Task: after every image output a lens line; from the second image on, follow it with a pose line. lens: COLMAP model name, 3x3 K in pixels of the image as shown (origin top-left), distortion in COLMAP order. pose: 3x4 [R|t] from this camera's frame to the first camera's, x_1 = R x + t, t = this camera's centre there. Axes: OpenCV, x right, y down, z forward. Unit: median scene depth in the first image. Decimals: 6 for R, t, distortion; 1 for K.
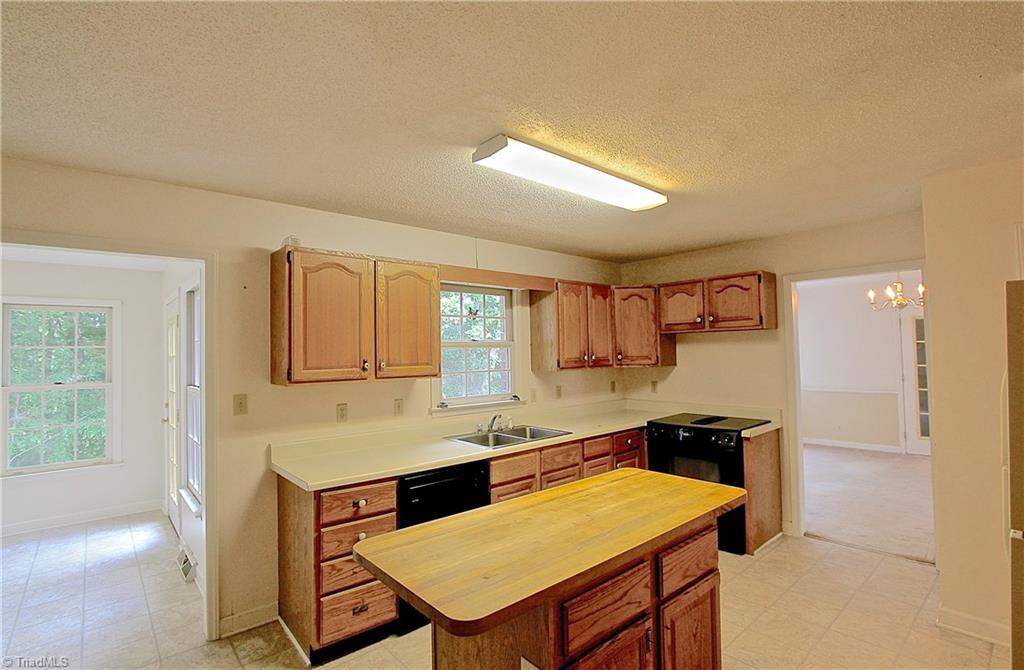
lens RADIAL K [[494.1, 0, 511.4], [0, 494.1, 335.9], [0, 0, 1]] dist [-0.001486, -0.000069]
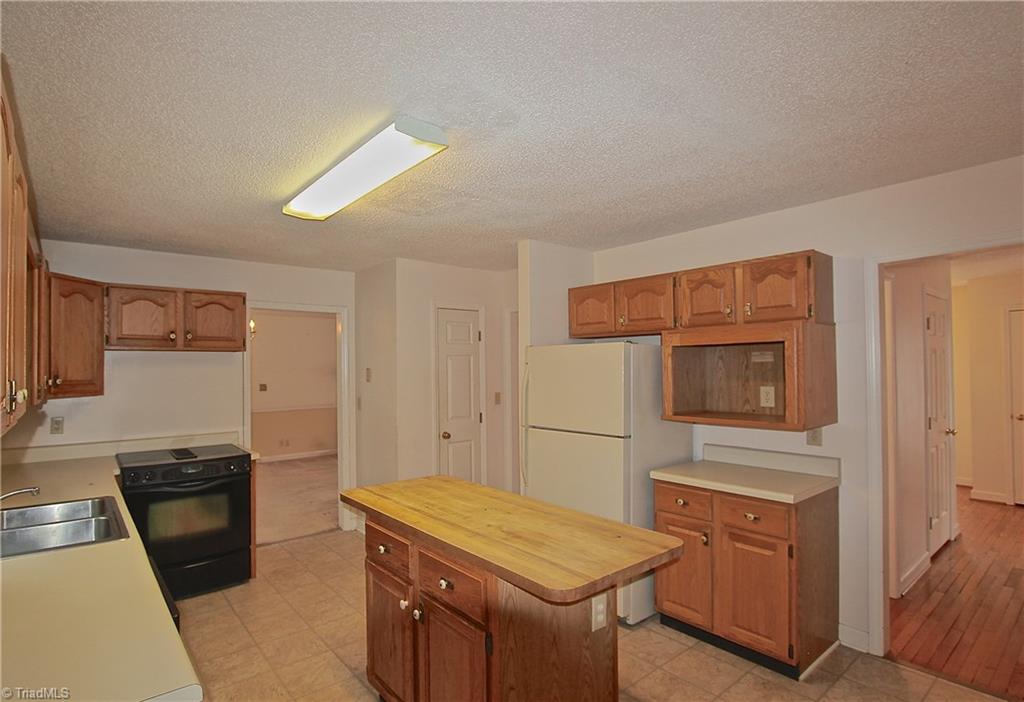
lens RADIAL K [[517.4, 0, 482.0], [0, 517.4, 364.7], [0, 0, 1]] dist [-0.001895, -0.000121]
pose [[0.046678, 0.027813, 0.998523, -0.900752], [-0.021047, 0.999418, -0.026854, 0.053400], [-0.998688, -0.019763, 0.047236, 0.826956]]
